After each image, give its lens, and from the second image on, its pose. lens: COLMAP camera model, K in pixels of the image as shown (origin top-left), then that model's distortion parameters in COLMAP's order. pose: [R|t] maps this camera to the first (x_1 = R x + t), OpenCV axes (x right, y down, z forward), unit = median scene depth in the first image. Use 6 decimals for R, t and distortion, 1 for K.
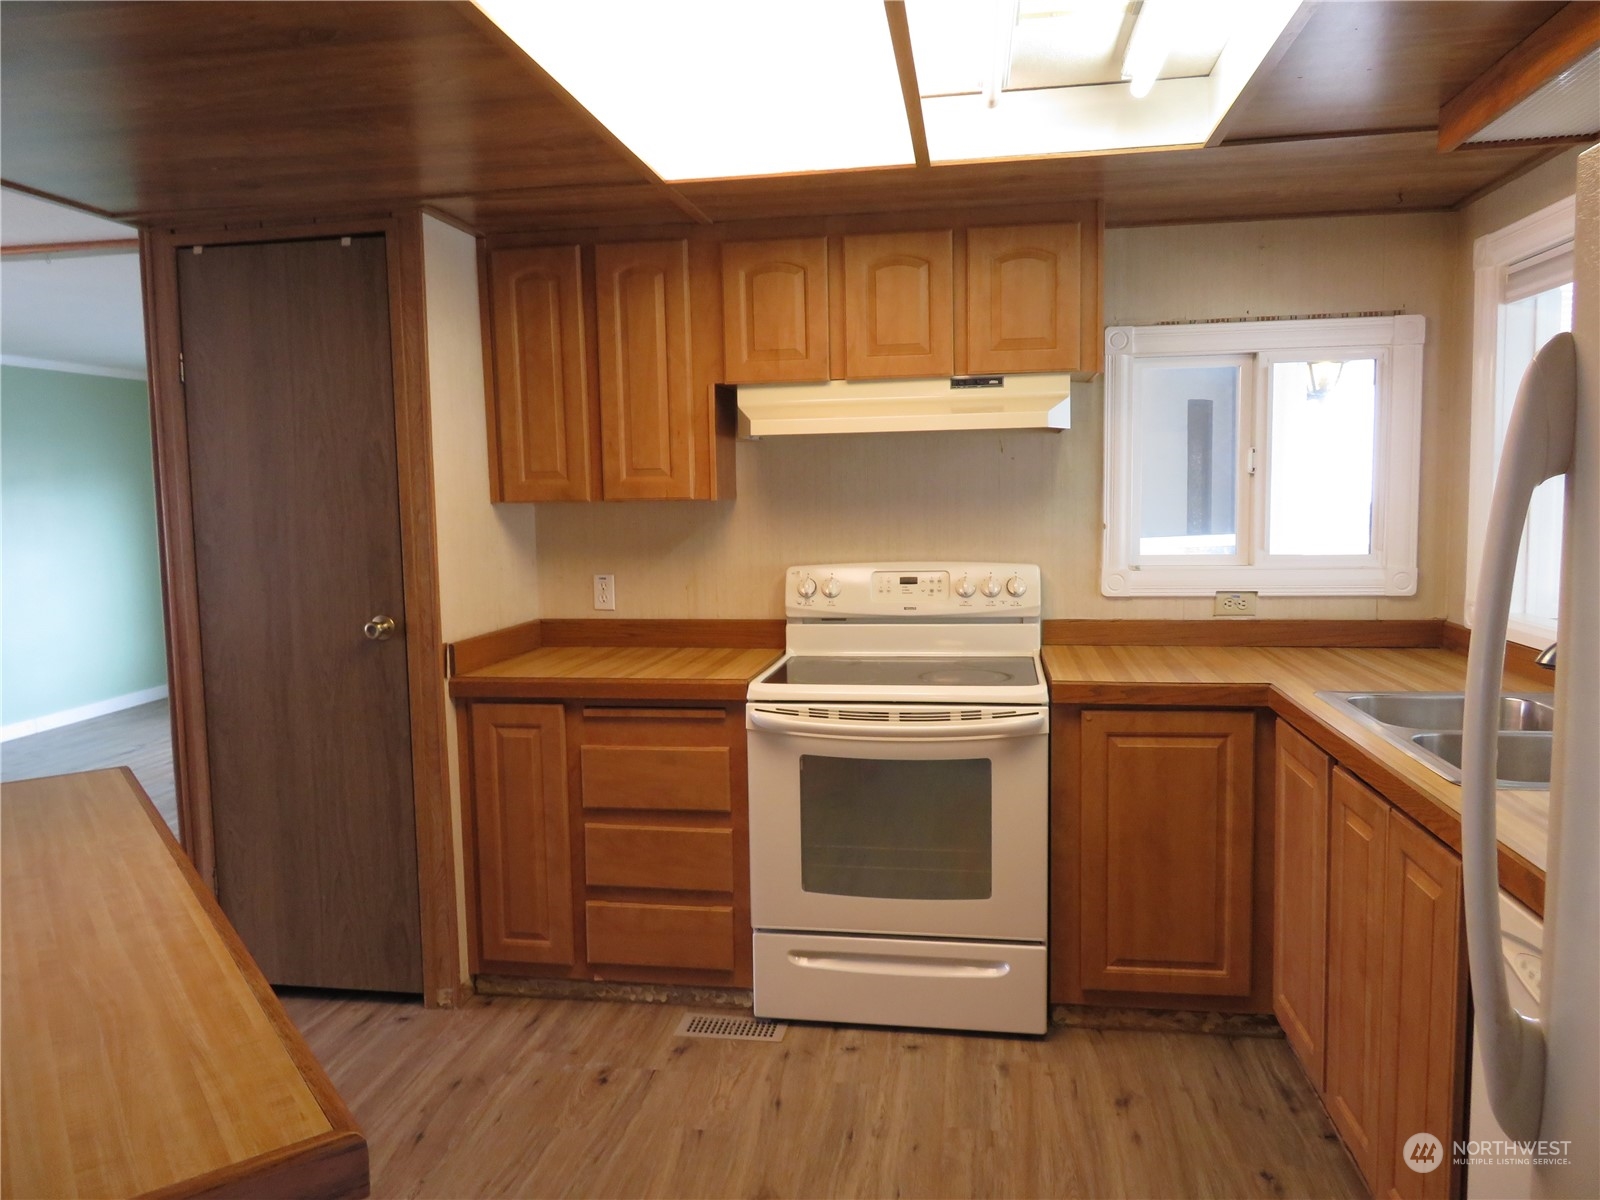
lens RADIAL K [[1110.0, 0, 800.0], [0, 1110.0, 600.0], [0, 0, 1]] dist [-0.004200, -0.000836]
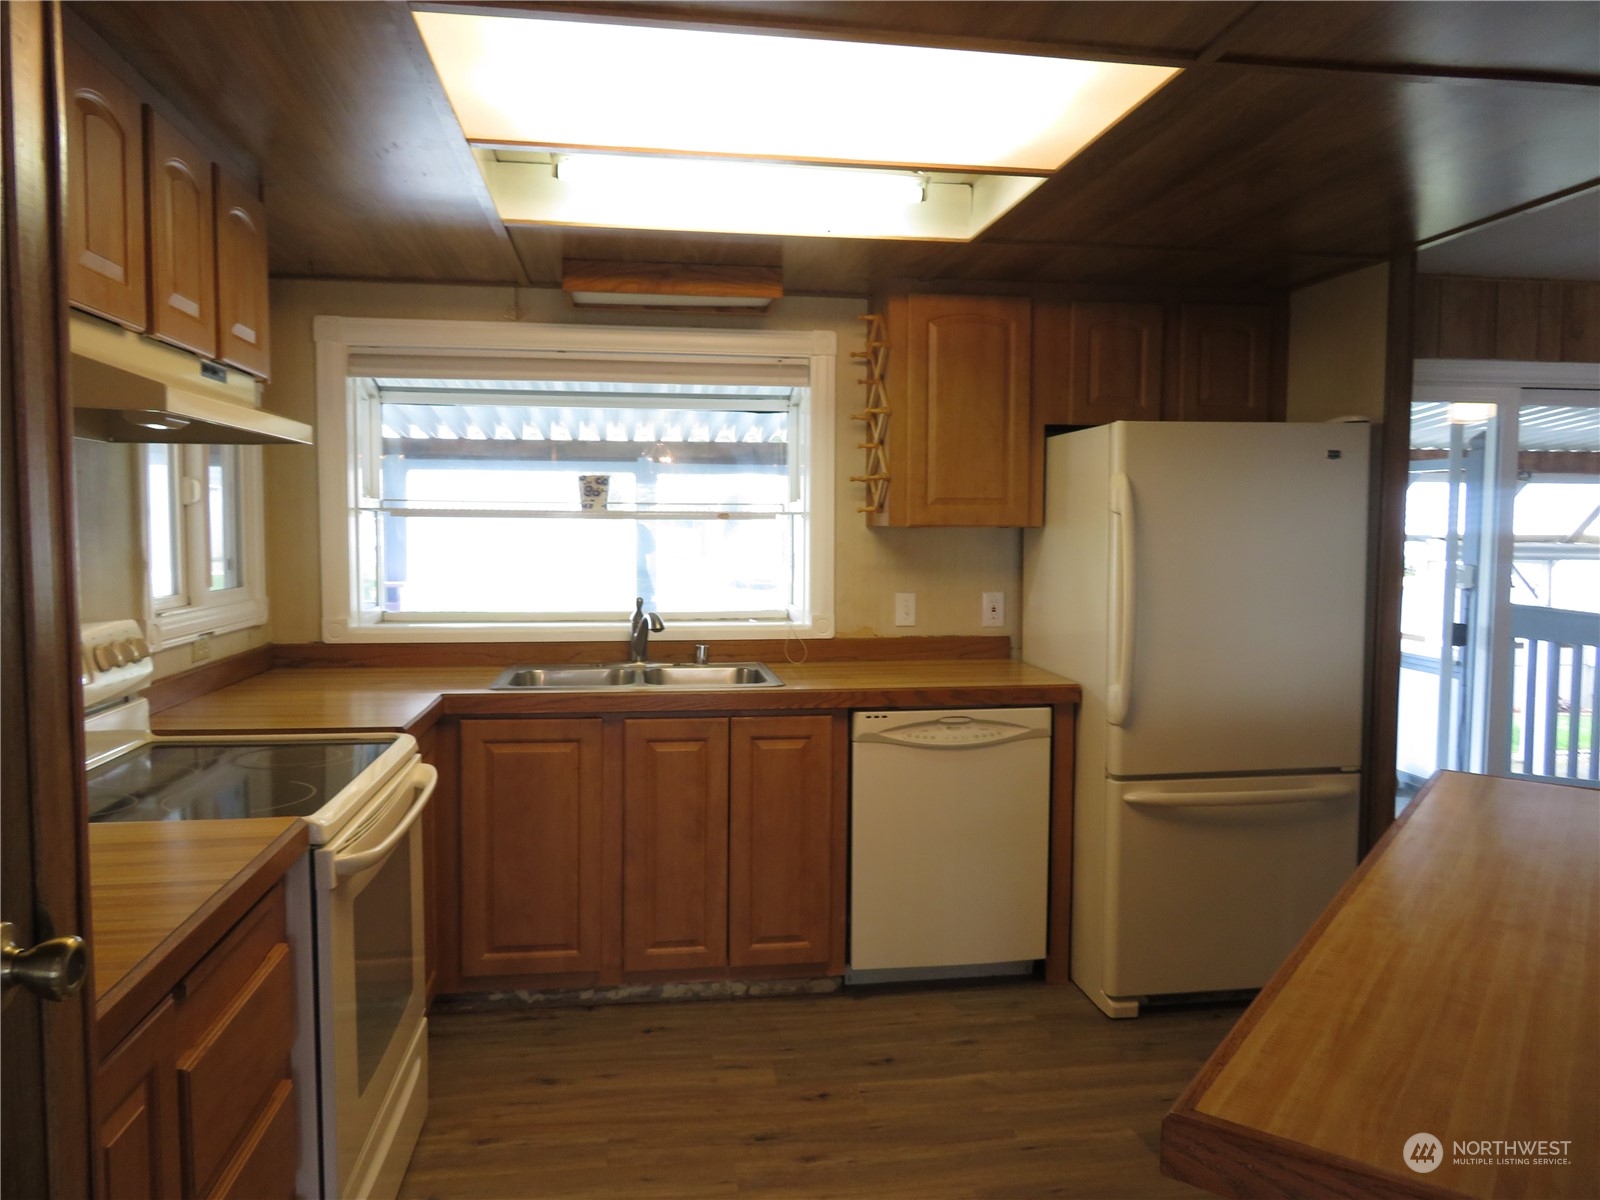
lens RADIAL K [[1140.5, 0, 805.4], [0, 1140.5, 604.0], [0, 0, 1]] dist [-0.020805, 0.019667]
pose [[-0.294974, -0.046705, 0.954363, -0.843154], [0.097115, 0.992167, 0.078571, -0.076519], [-0.950557, 0.115860, -0.288127, 1.048385]]
